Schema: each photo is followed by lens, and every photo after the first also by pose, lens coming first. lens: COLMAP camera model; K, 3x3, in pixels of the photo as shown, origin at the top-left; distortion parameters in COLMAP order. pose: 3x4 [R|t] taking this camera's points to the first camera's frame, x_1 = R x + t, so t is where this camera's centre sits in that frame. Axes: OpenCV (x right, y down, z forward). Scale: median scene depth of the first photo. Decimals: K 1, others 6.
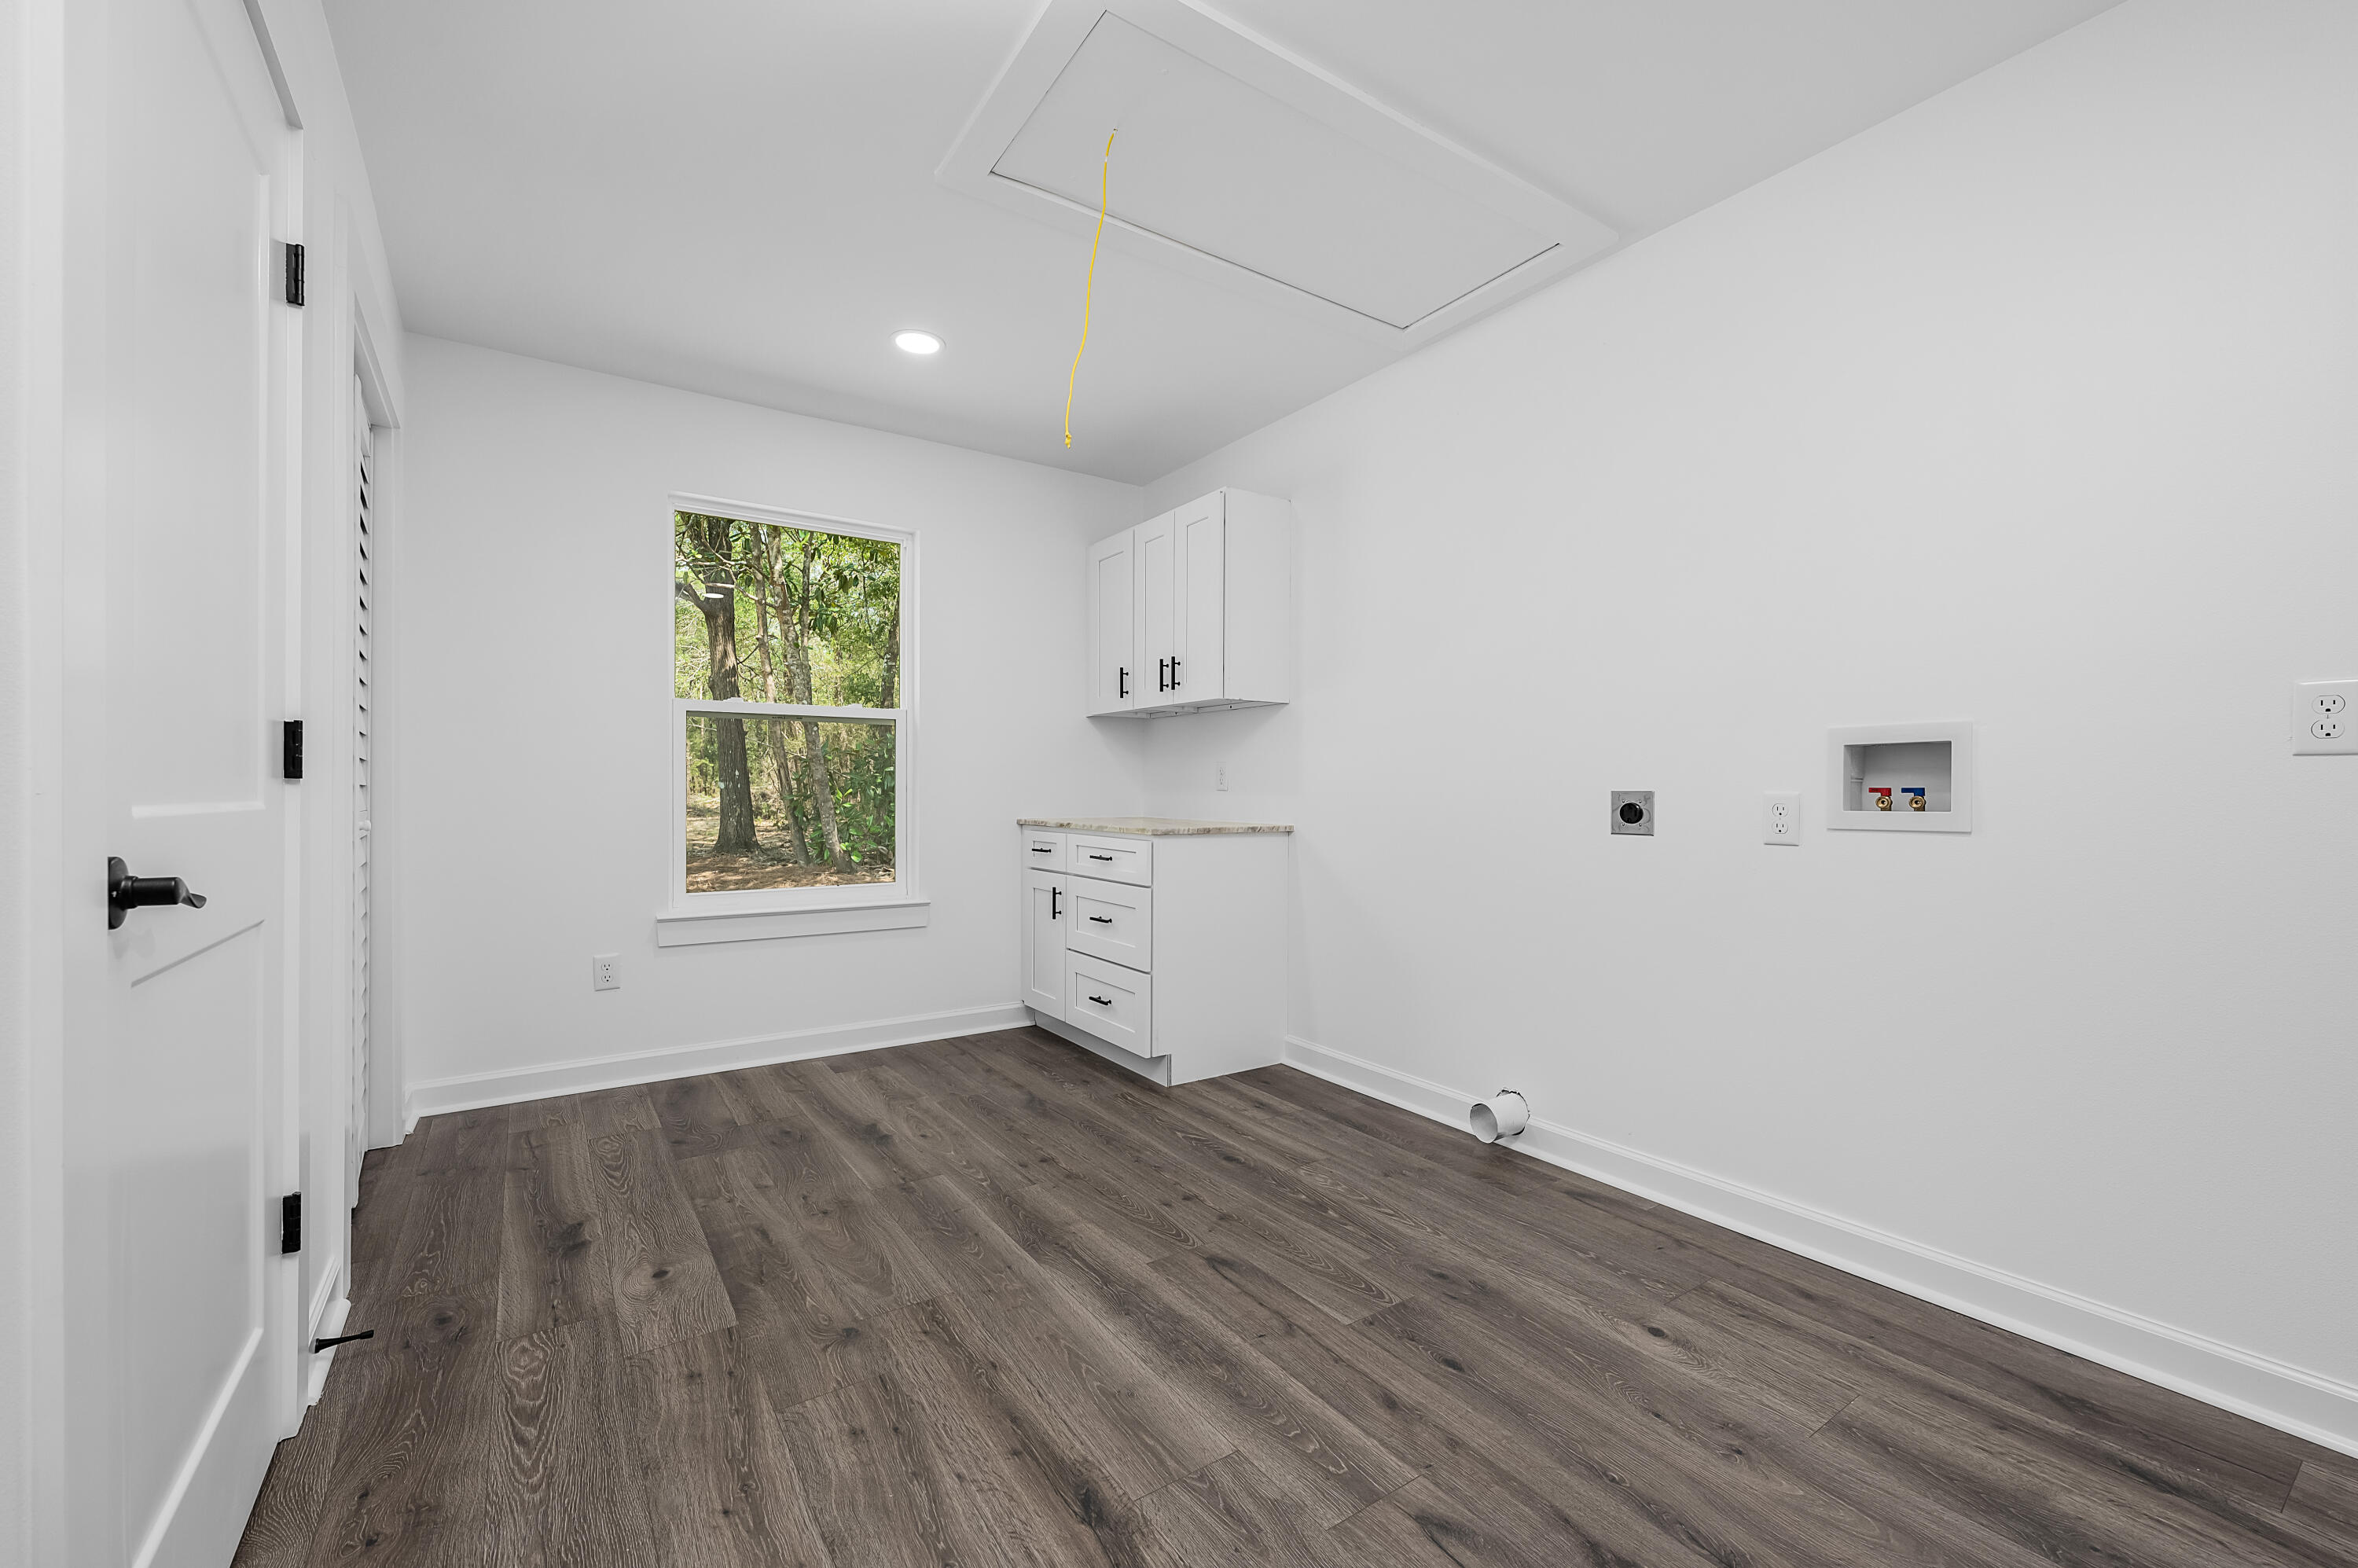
lens RADIAL K [[960.7, 0, 1192.2], [0, 960.7, 789.2], [0, 0, 1]] dist [-0.000361, 0.000009]
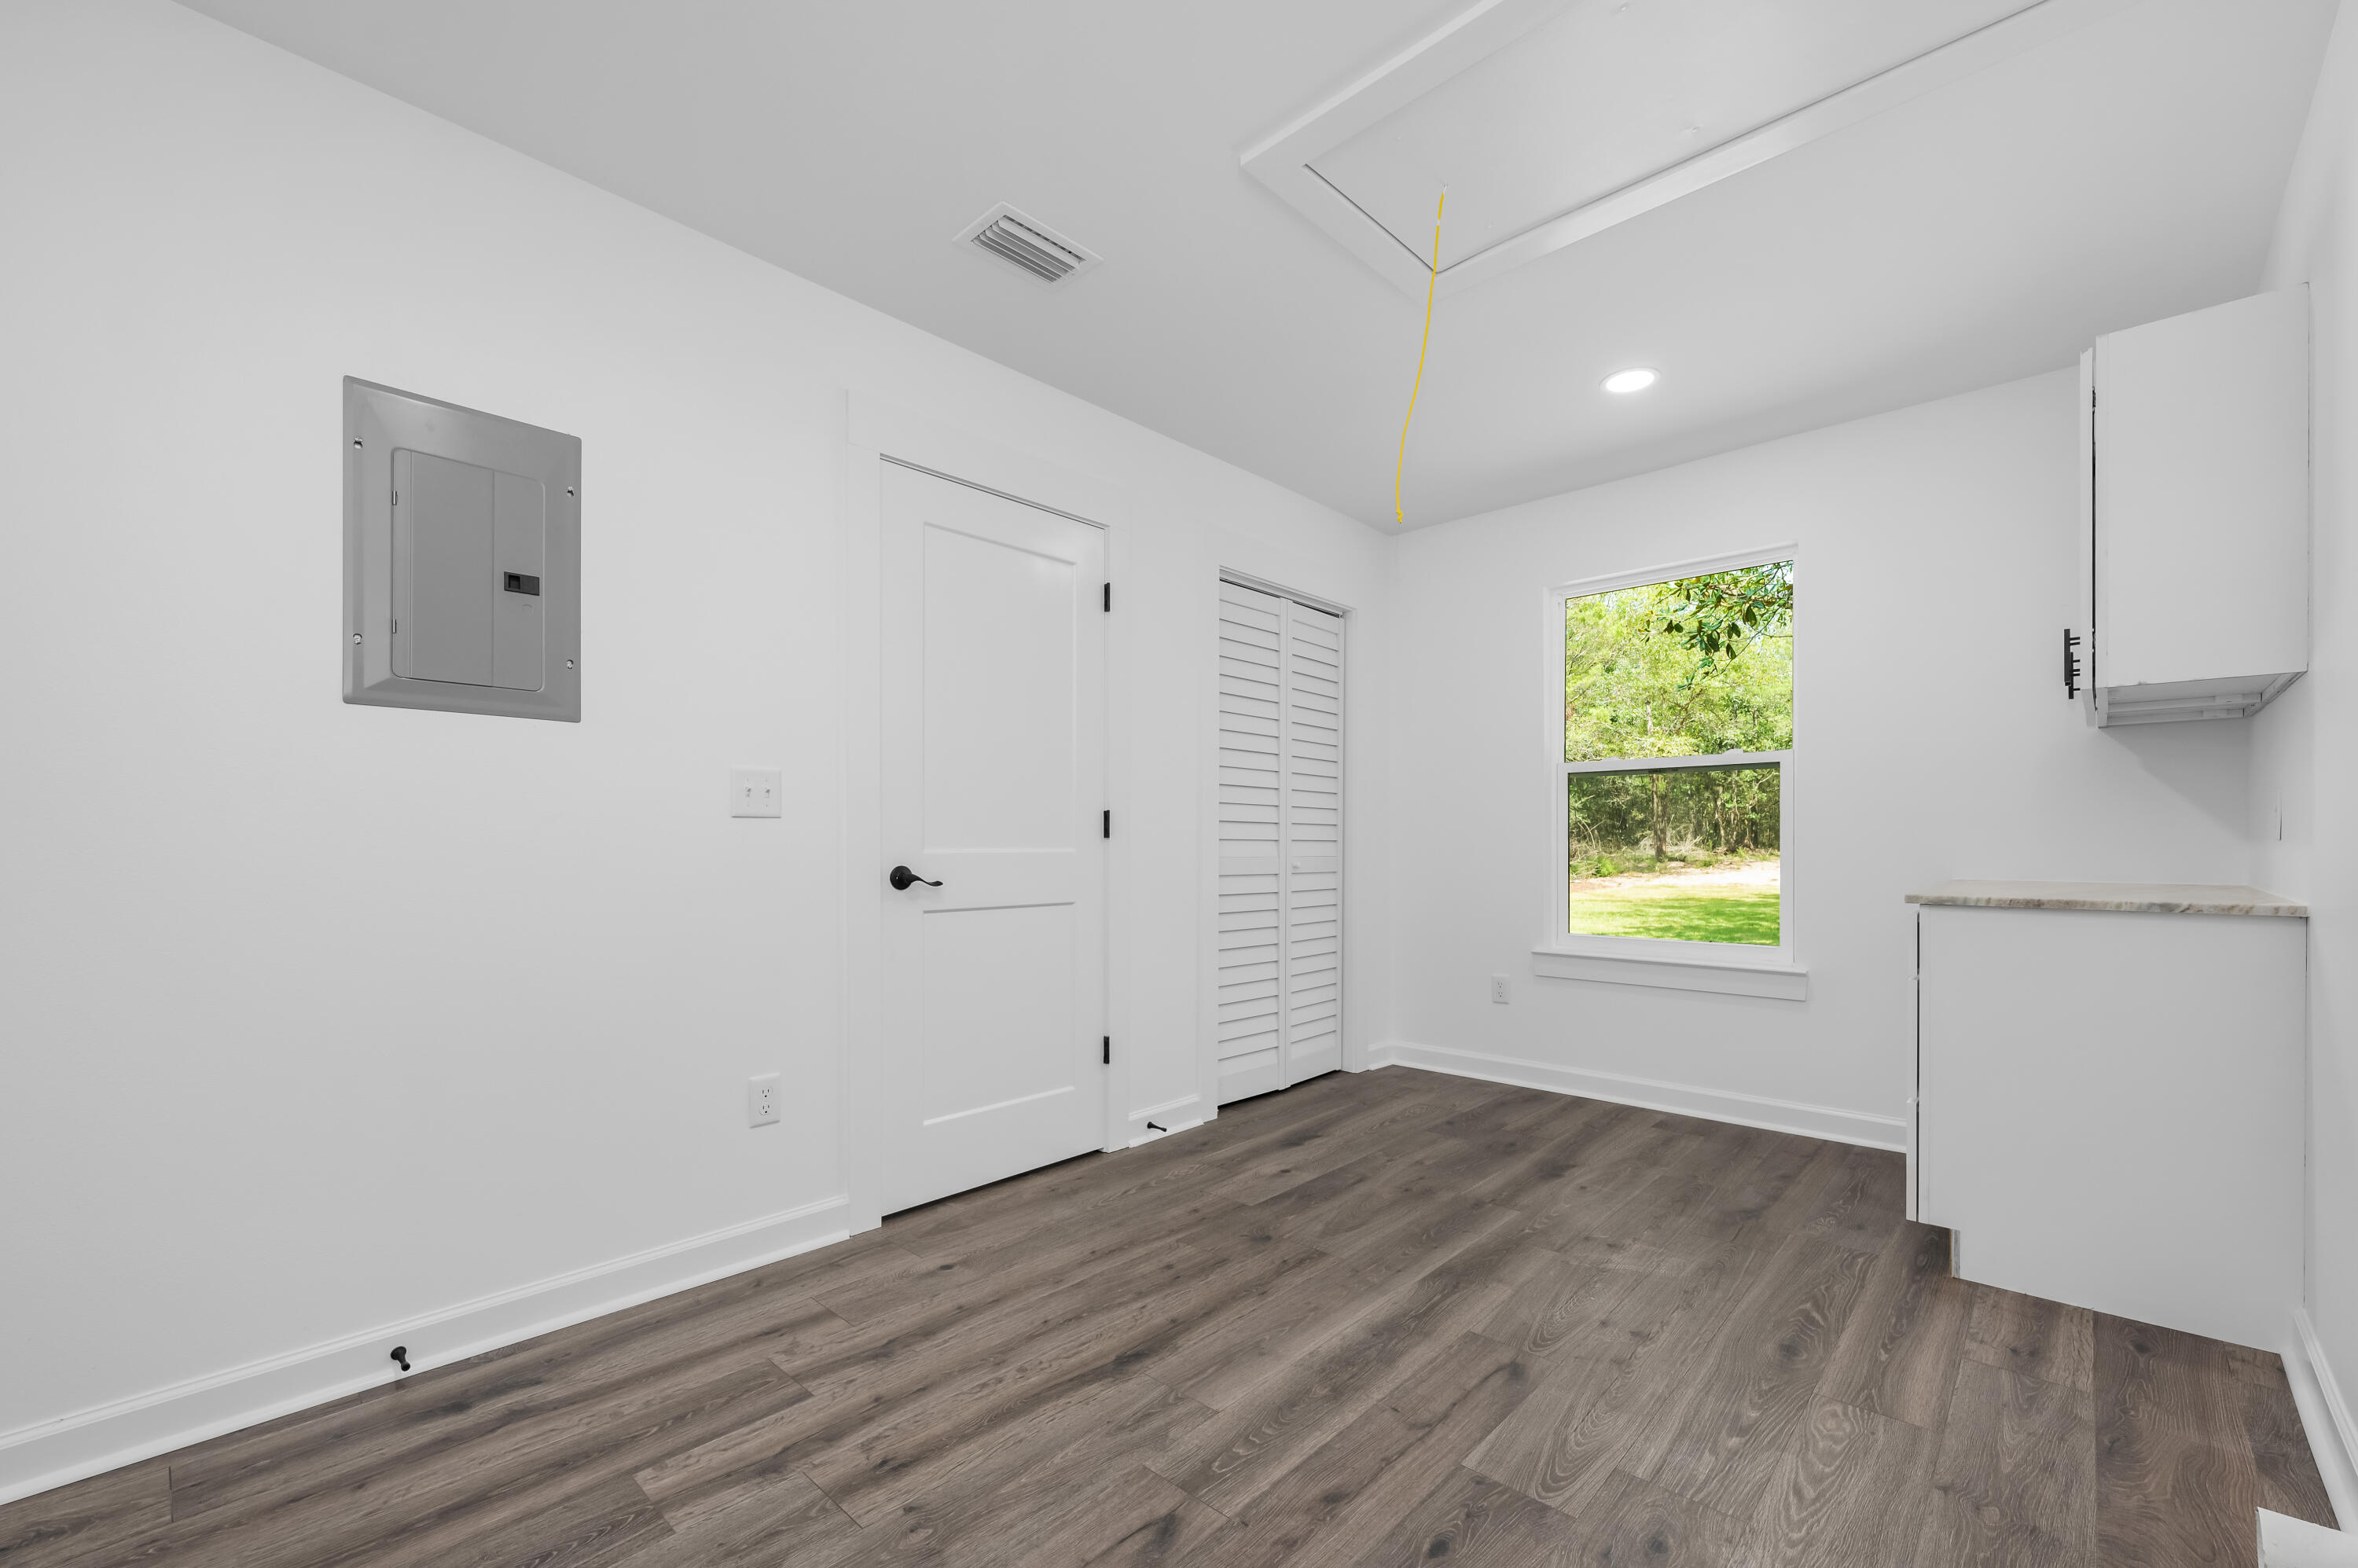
lens RADIAL K [[965.3, 0, 1188.6], [0, 965.3, 725.4], [0, 0, 1]] dist [0.000351, 0.000177]
pose [[0.221155, -0.121547, -0.967635, 0.772374], [0.002531, 0.992271, -0.124063, 0.004133], [0.975235, 0.024988, 0.219753, 0.415939]]
